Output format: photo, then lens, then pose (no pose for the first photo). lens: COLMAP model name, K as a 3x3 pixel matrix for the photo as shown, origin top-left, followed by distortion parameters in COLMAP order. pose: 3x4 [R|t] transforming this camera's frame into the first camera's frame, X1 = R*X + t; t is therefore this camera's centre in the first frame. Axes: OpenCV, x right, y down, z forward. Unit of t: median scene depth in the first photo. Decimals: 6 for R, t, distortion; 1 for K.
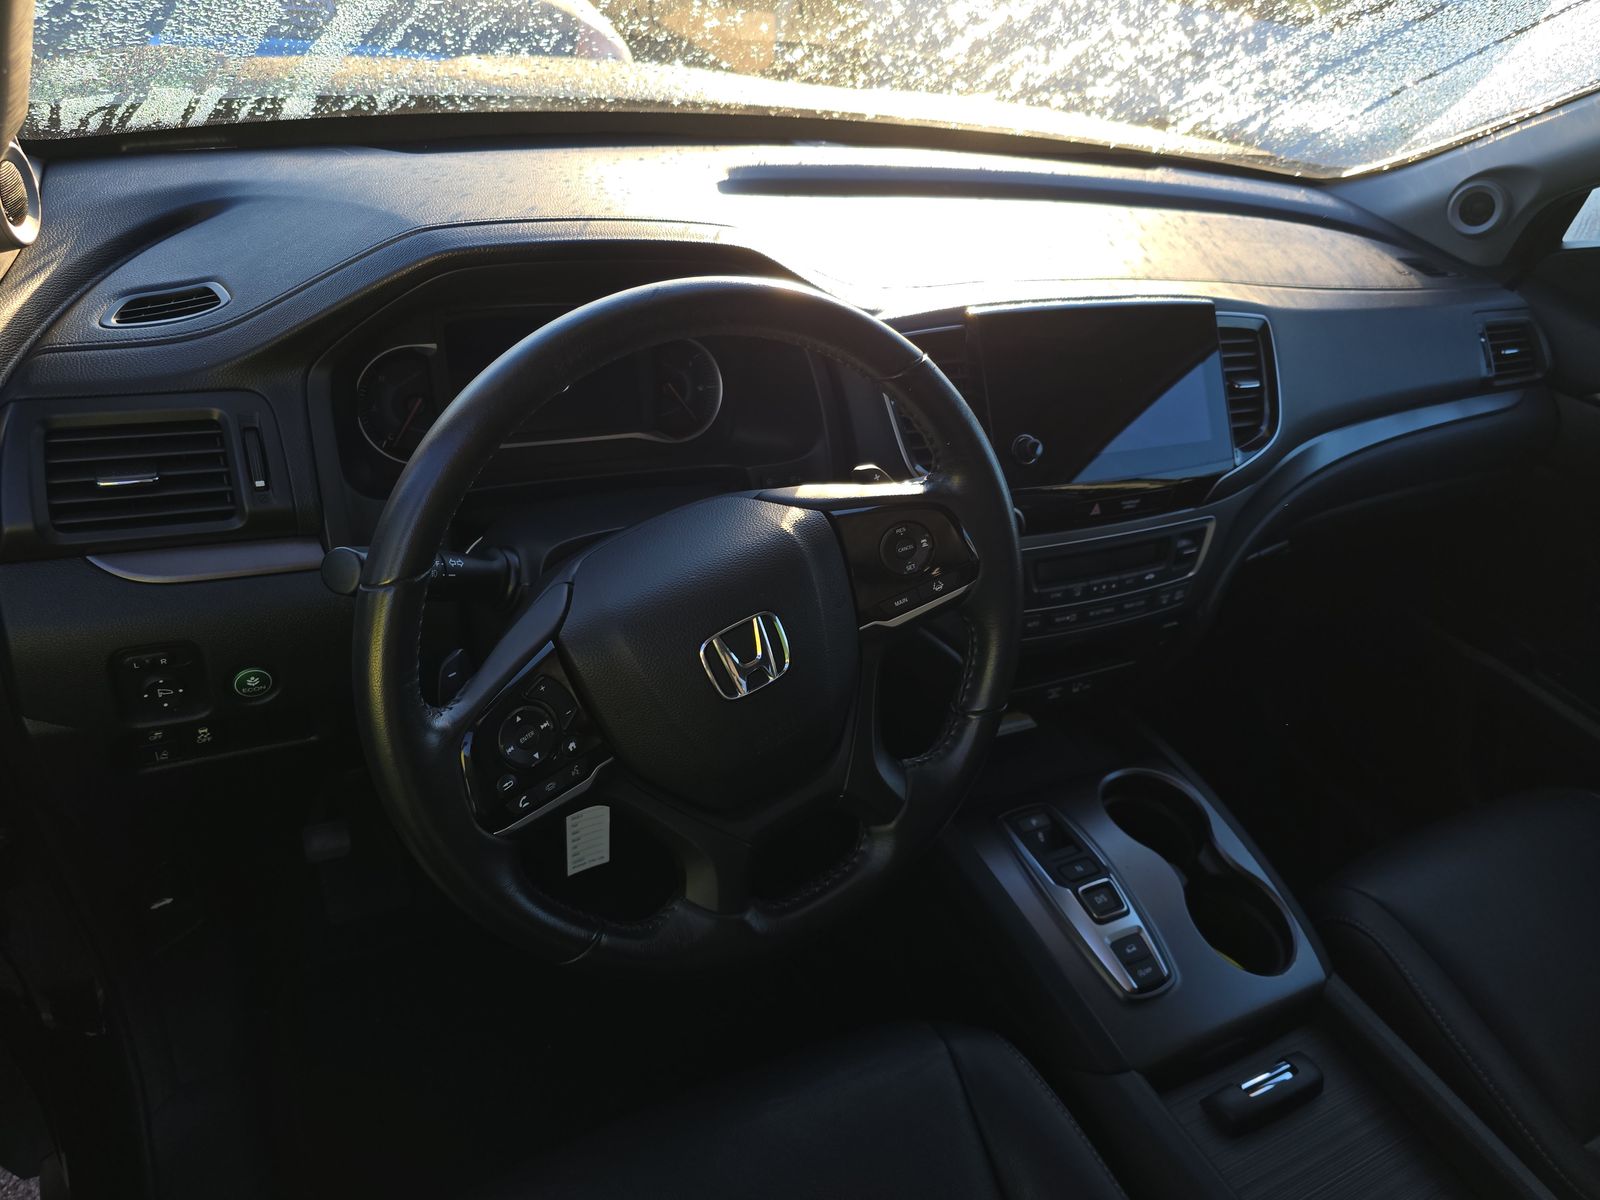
lens RADIAL K [[1113.8, 0, 800.0], [0, 1113.8, 600.0], [0, 0, 1]] dist [0.001947, -0.001823]
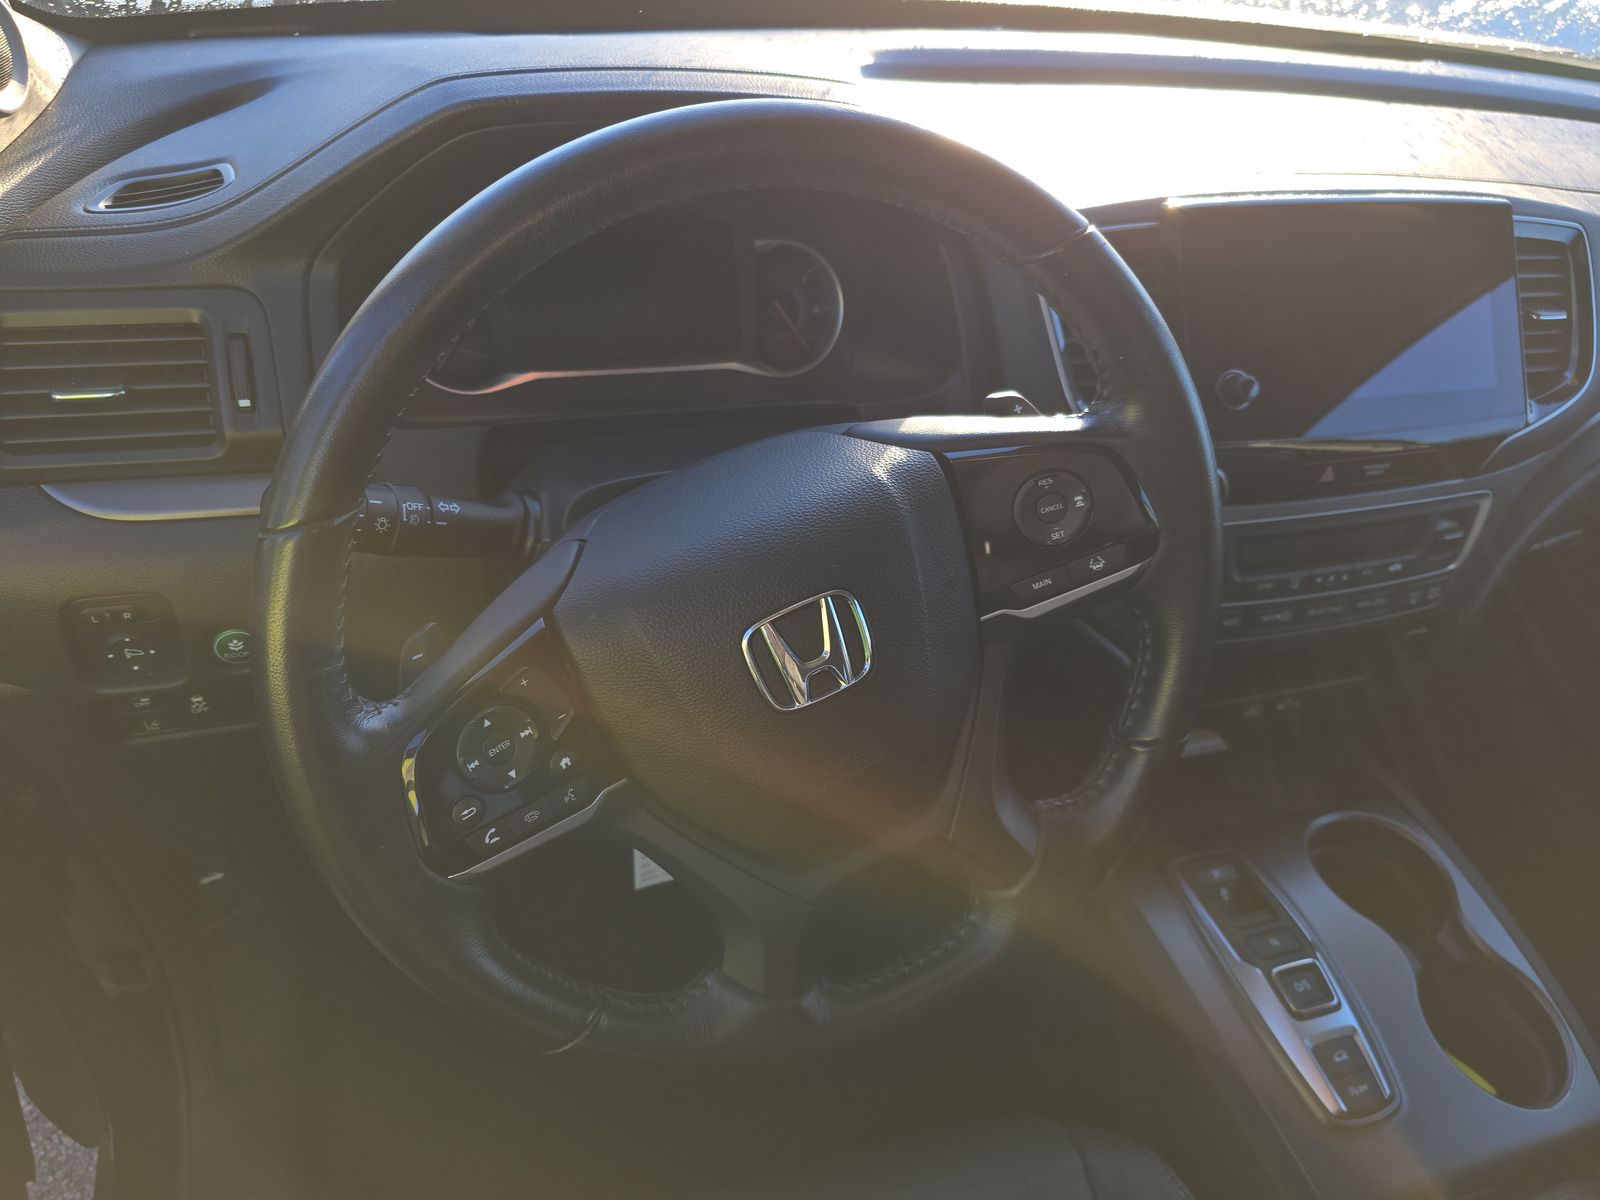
lens RADIAL K [[1048.6, 0, 817.9], [0, 1048.6, 615.6], [0, 0, 1]] dist [-0.000752, -0.001071]
pose [[0.985884, 0.050682, -0.159576, 0.045271], [-0.044555, 0.998134, 0.041742, -0.000472], [0.161394, -0.034043, 0.986303, 0.250757]]
